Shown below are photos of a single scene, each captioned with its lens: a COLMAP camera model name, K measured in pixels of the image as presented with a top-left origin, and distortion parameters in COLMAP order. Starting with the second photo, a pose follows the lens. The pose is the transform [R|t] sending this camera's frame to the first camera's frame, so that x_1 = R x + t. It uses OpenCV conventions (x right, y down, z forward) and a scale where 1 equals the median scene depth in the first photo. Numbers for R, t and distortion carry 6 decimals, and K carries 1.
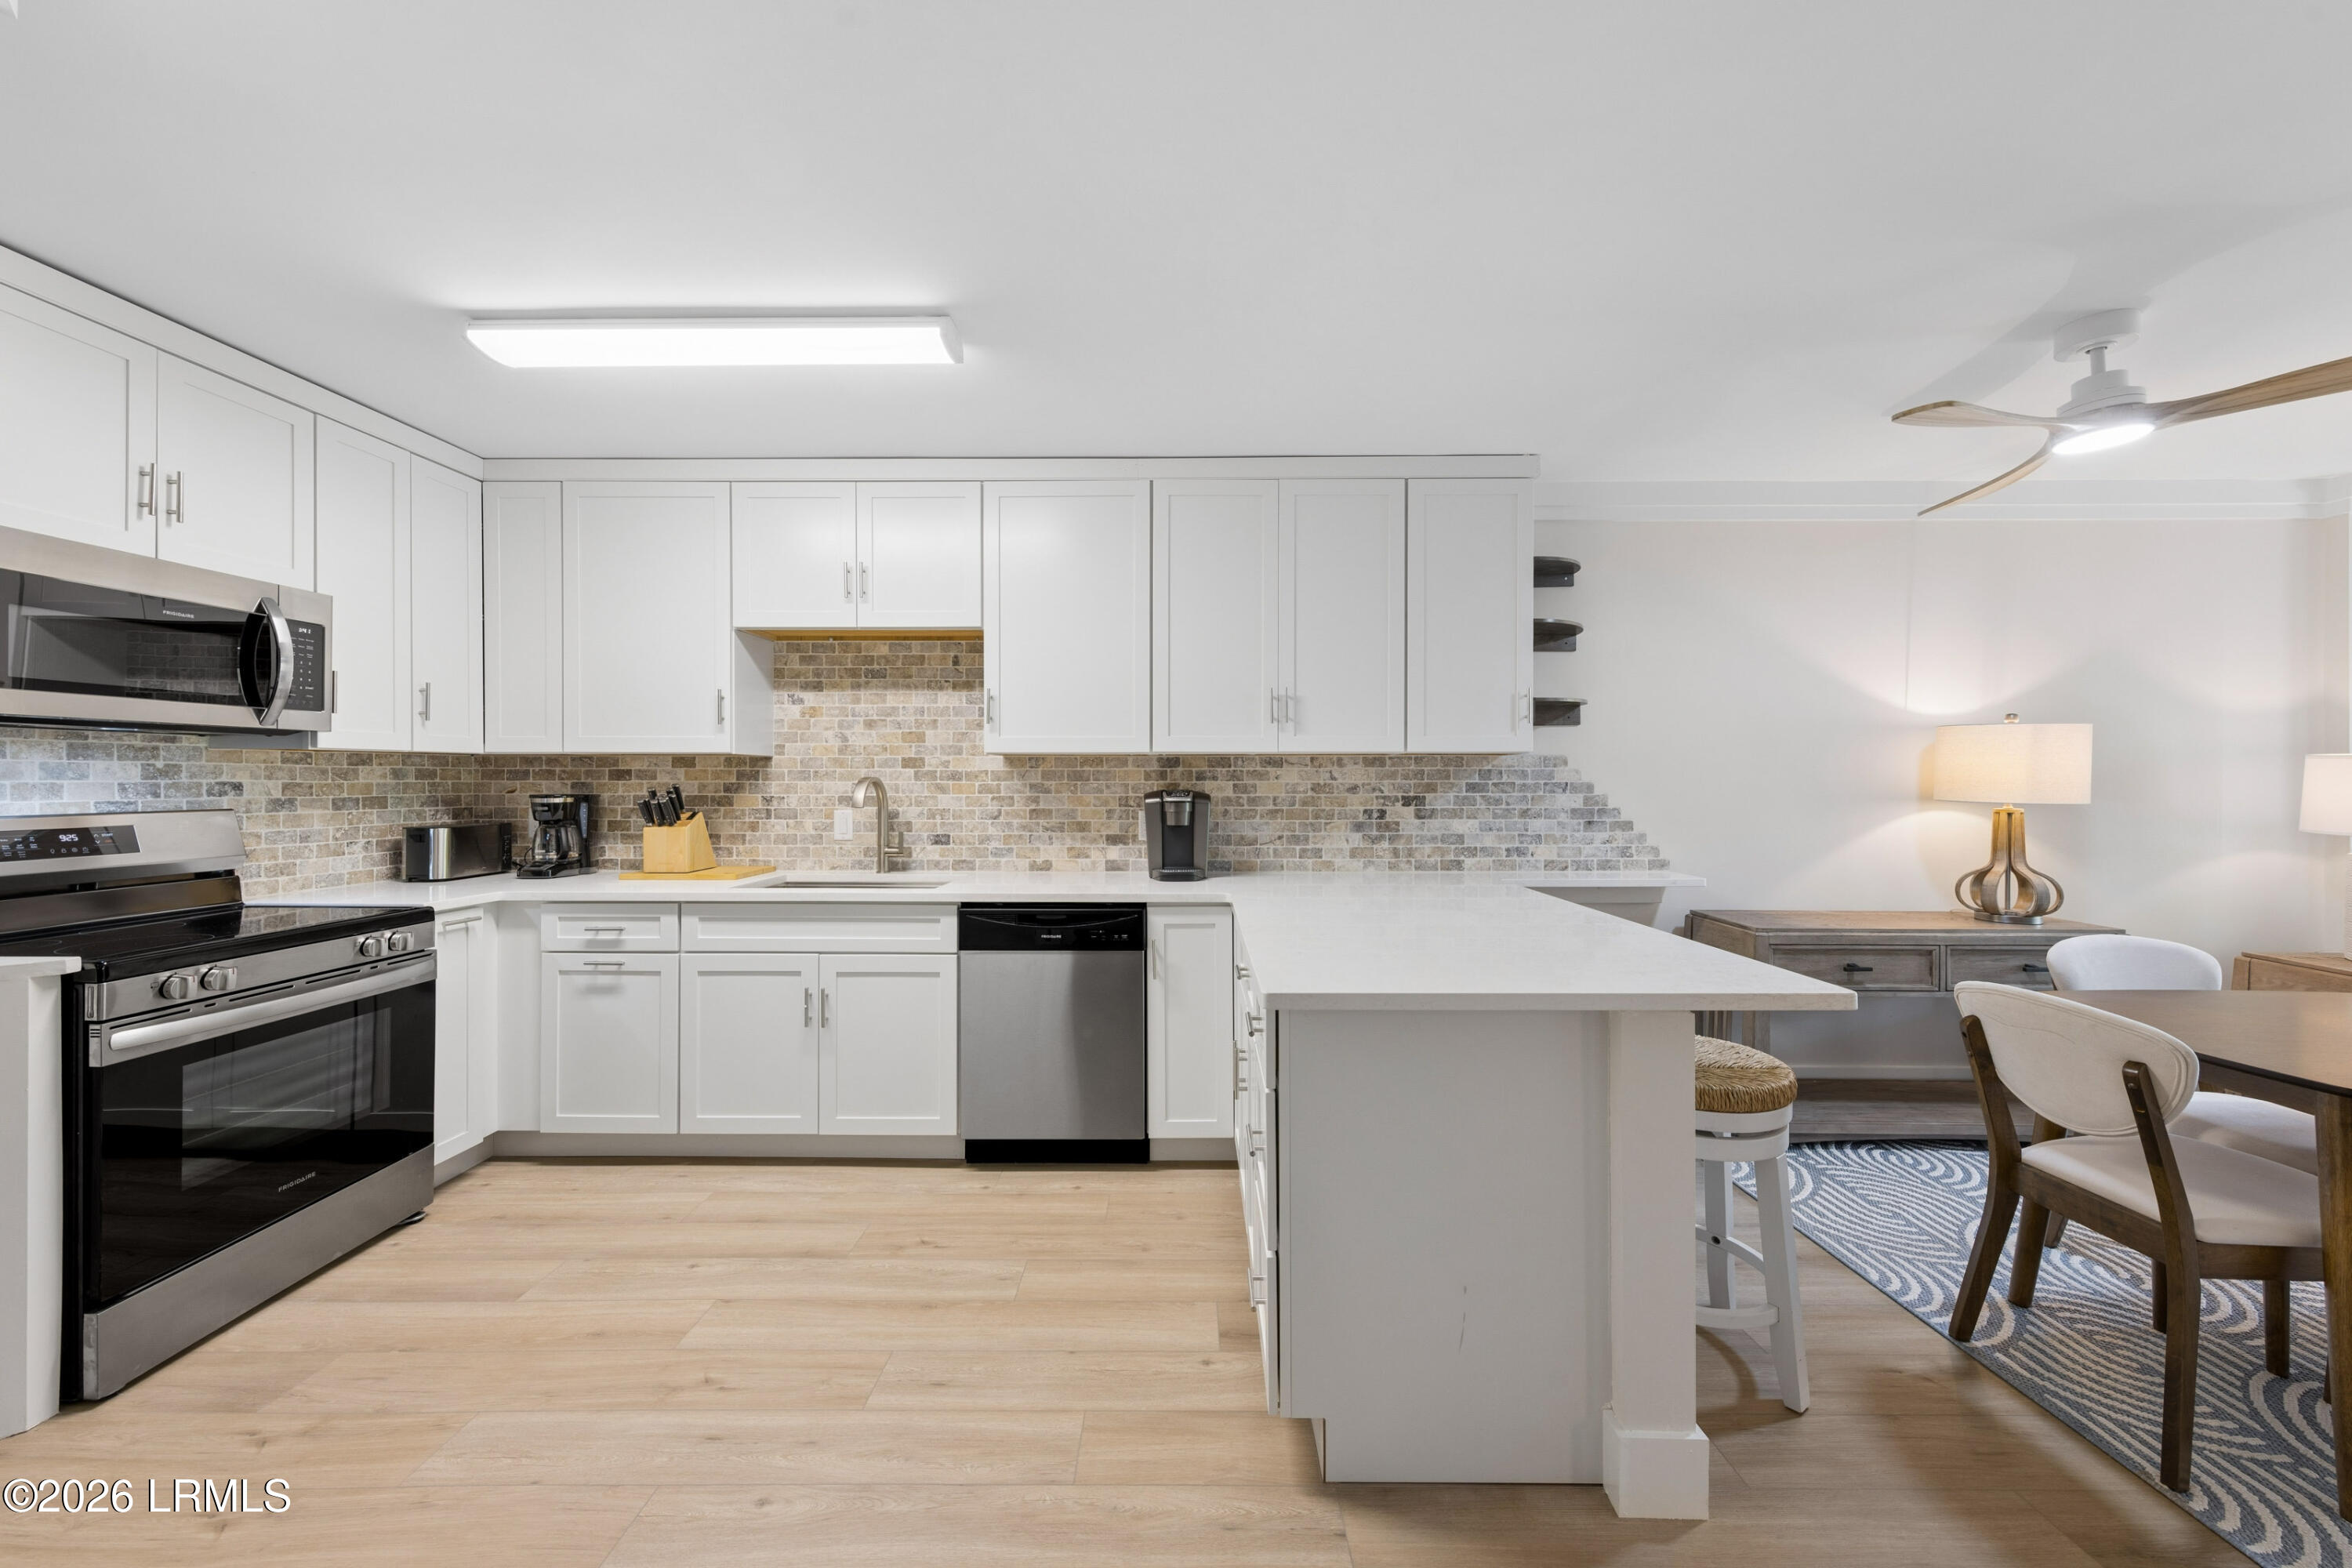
lens RADIAL K [[844.9, 0, 1187.1], [0, 844.9, 779.2], [0, 0, 1]] dist [0.003790, -0.000347]
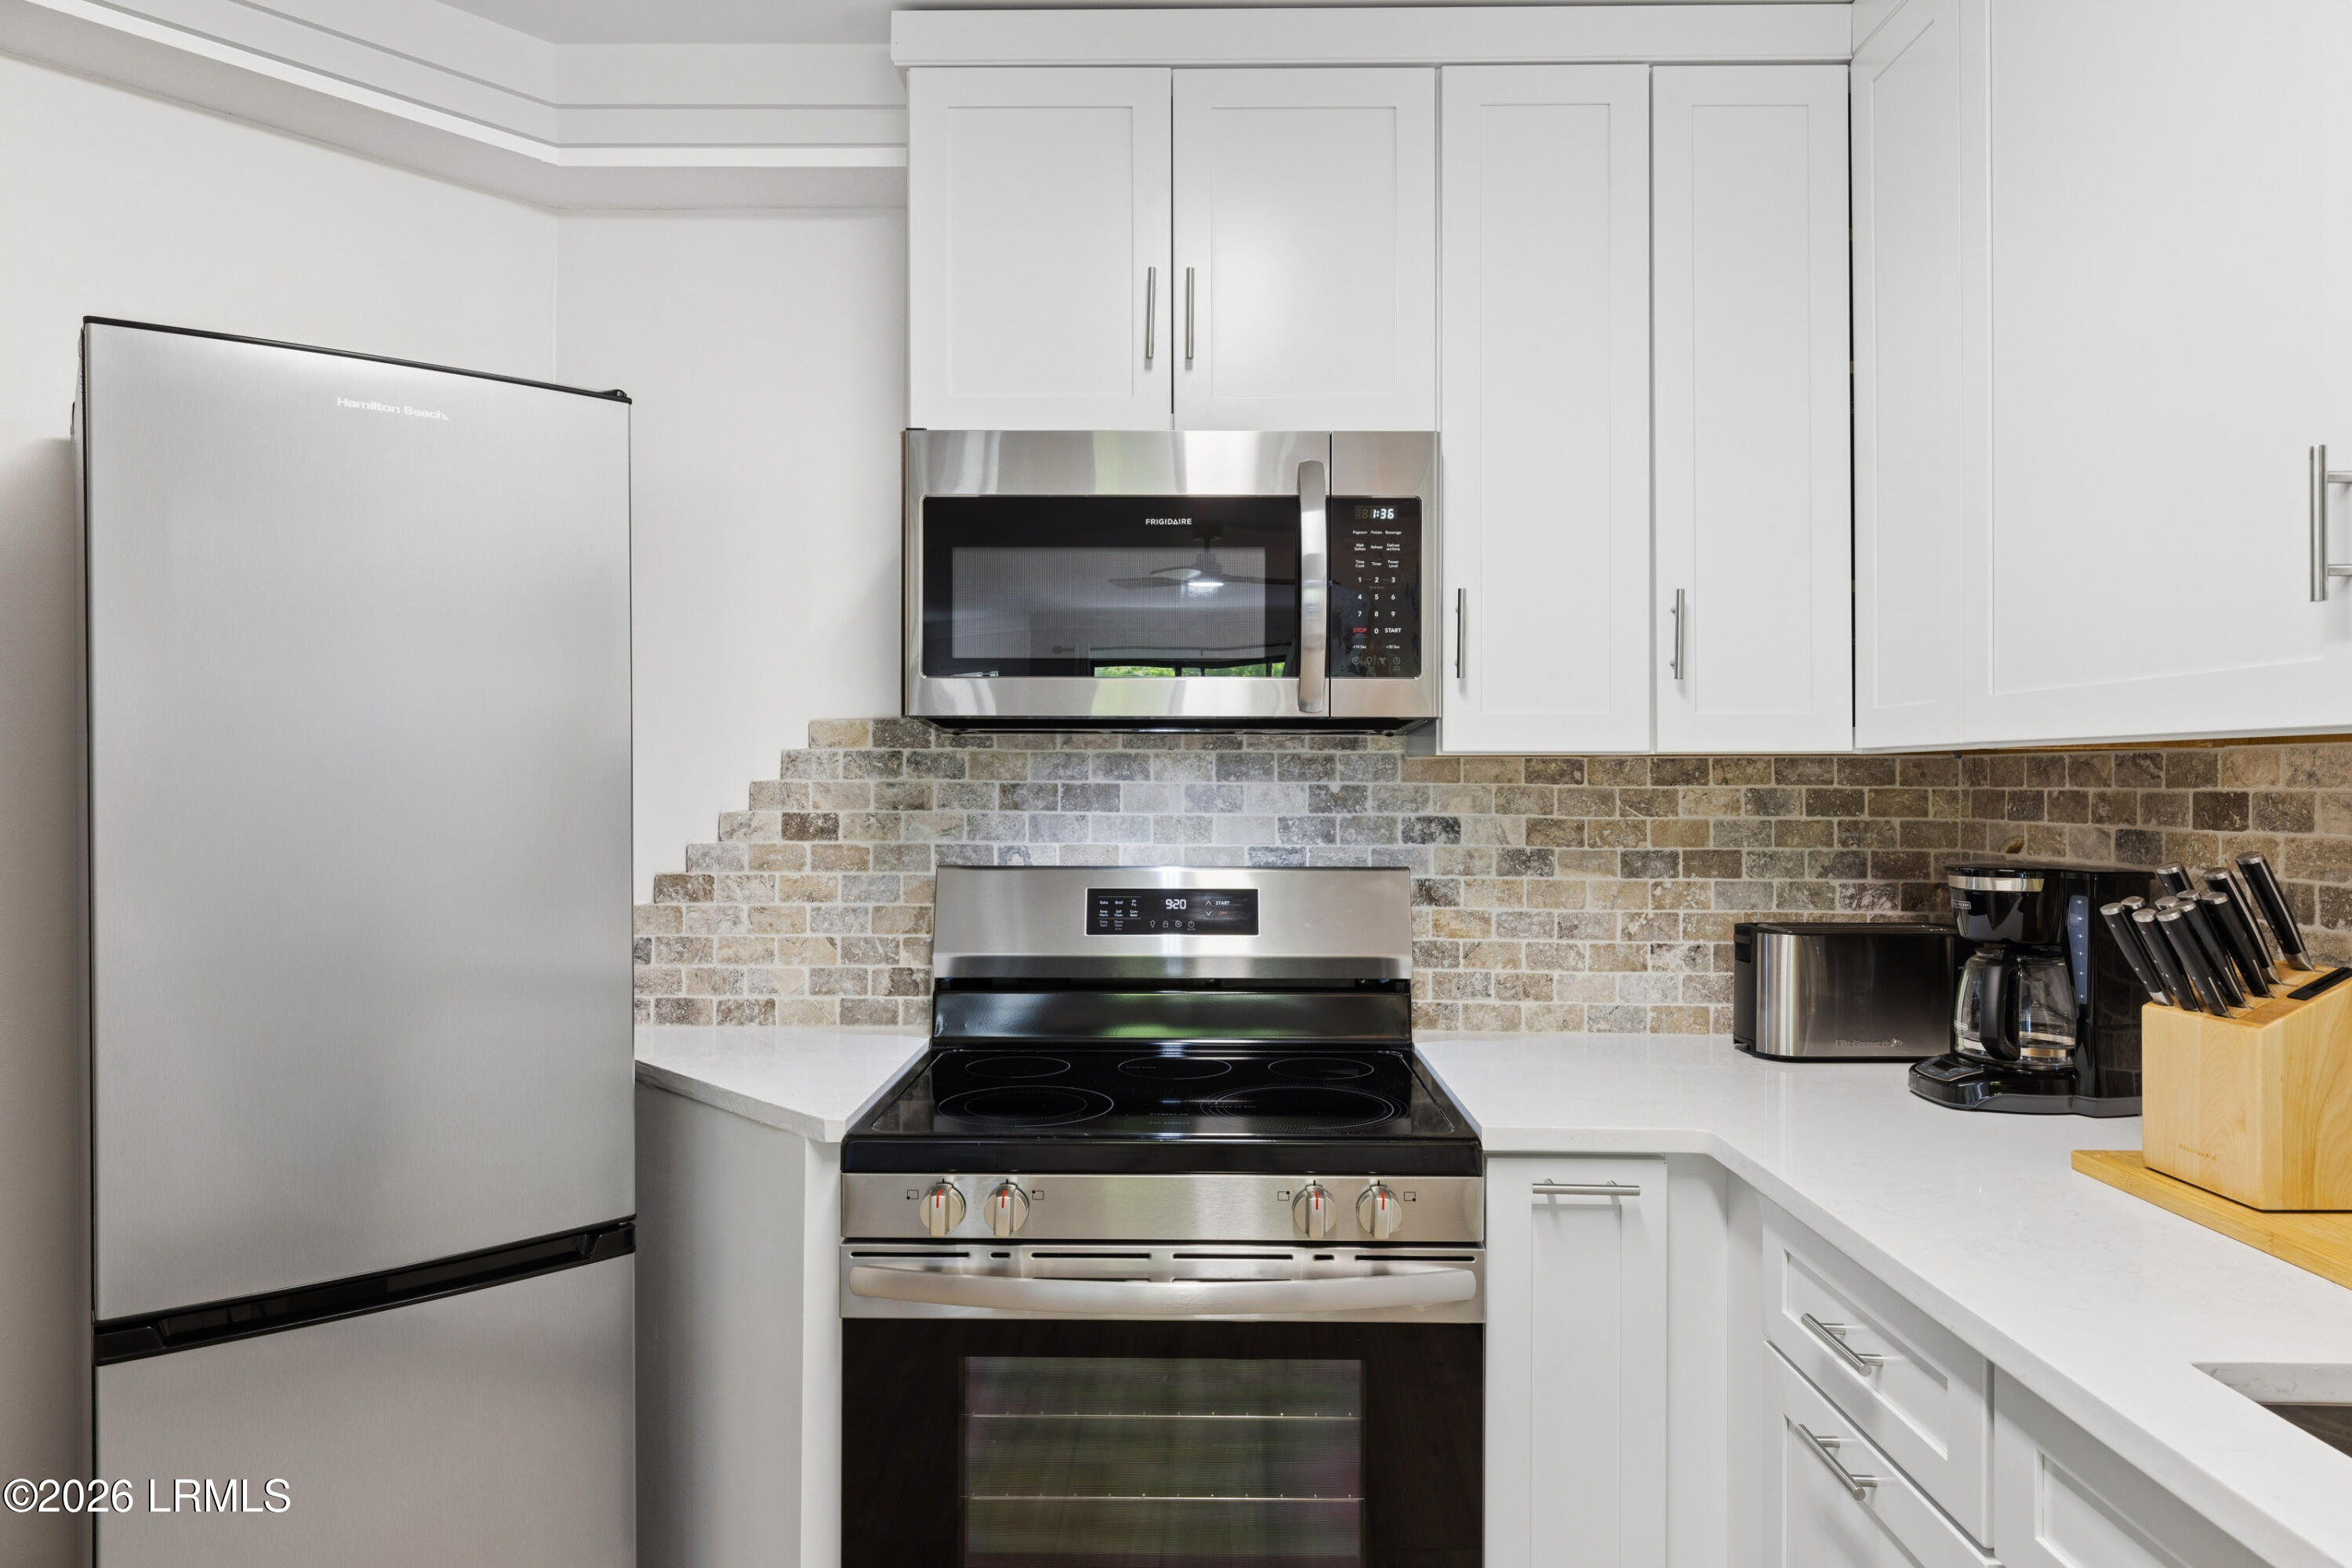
lens RADIAL K [[1429.0, 0, 1177.7], [0, 1429.0, 774.9], [0, 0, 1]] dist [0.002055, 0.000370]
pose [[-0.002904, -0.005739, -0.999979, -0.174426], [-0.004572, 0.999973, -0.005726, -0.015444], [0.999985, 0.004556, -0.002930, 0.714838]]
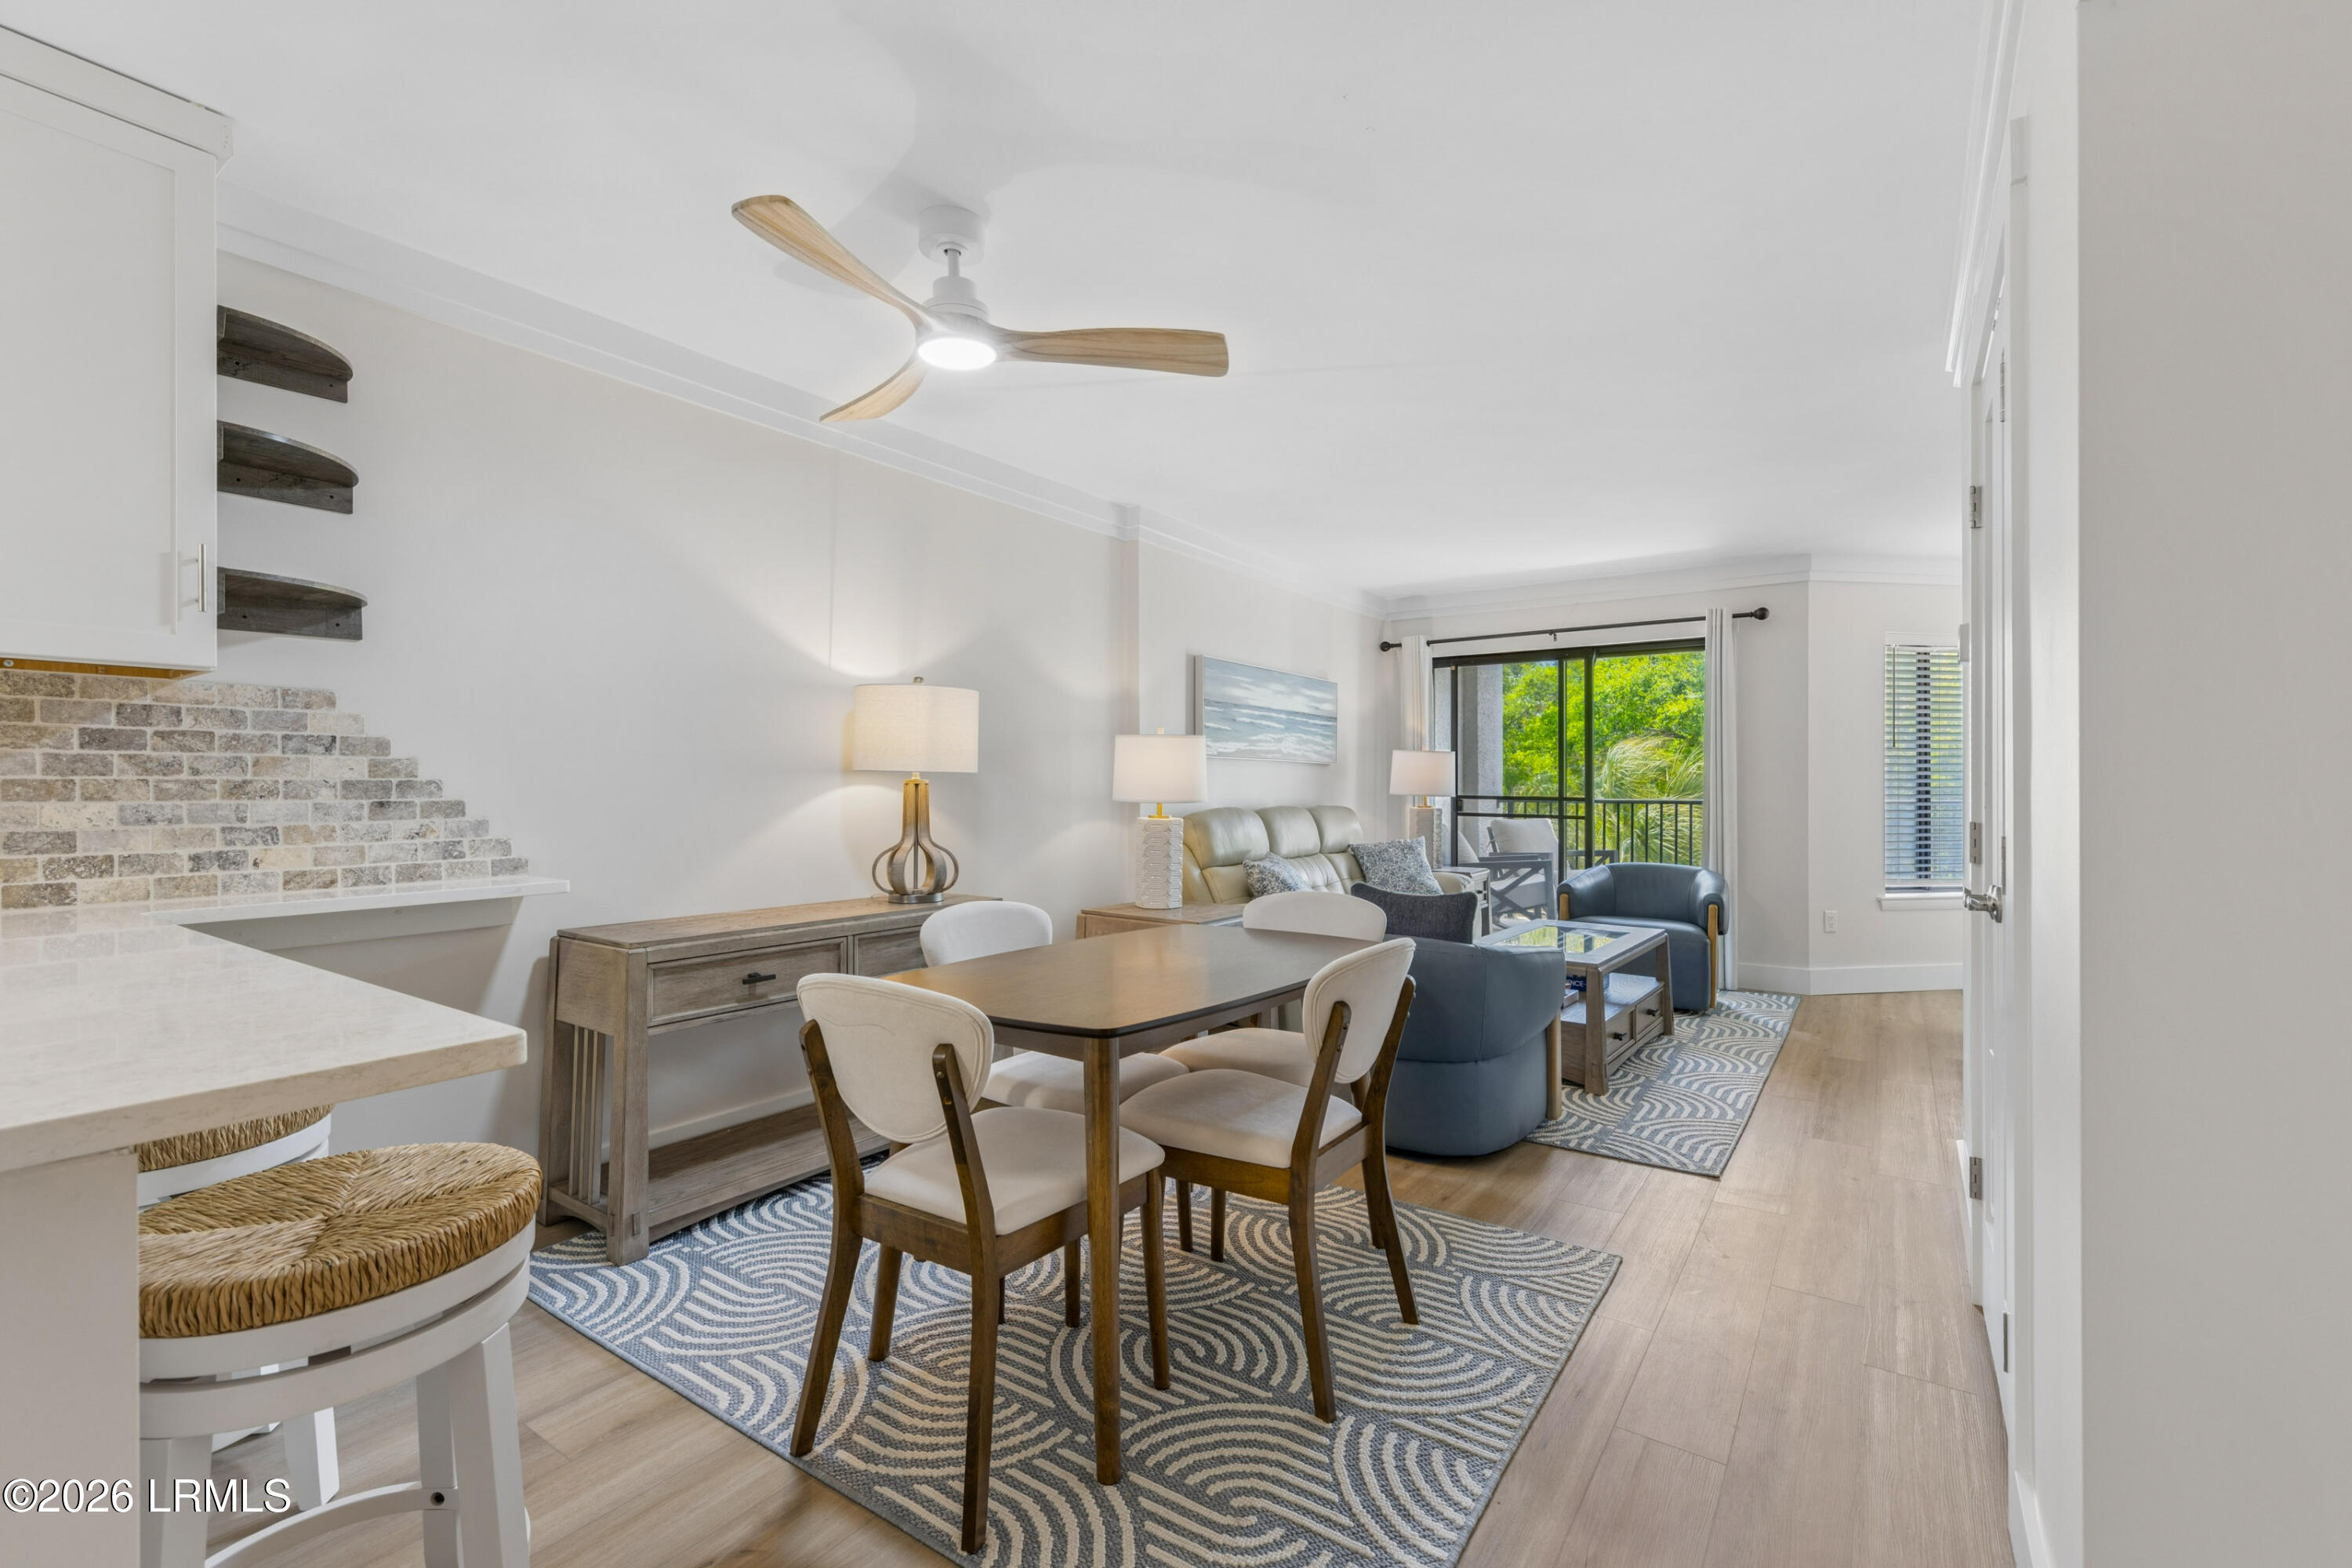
lens RADIAL K [[1012.9, 0, 1184.2], [0, 1012.9, 784.5], [0, 0, 1]] dist [0.004738, 0.000374]
pose [[0.571635, 0.001866, 0.820506, 0.235635], [0.001785, 0.999992, -0.003518, 0.045844], [-0.820506, 0.003476, 0.571627, 0.132116]]
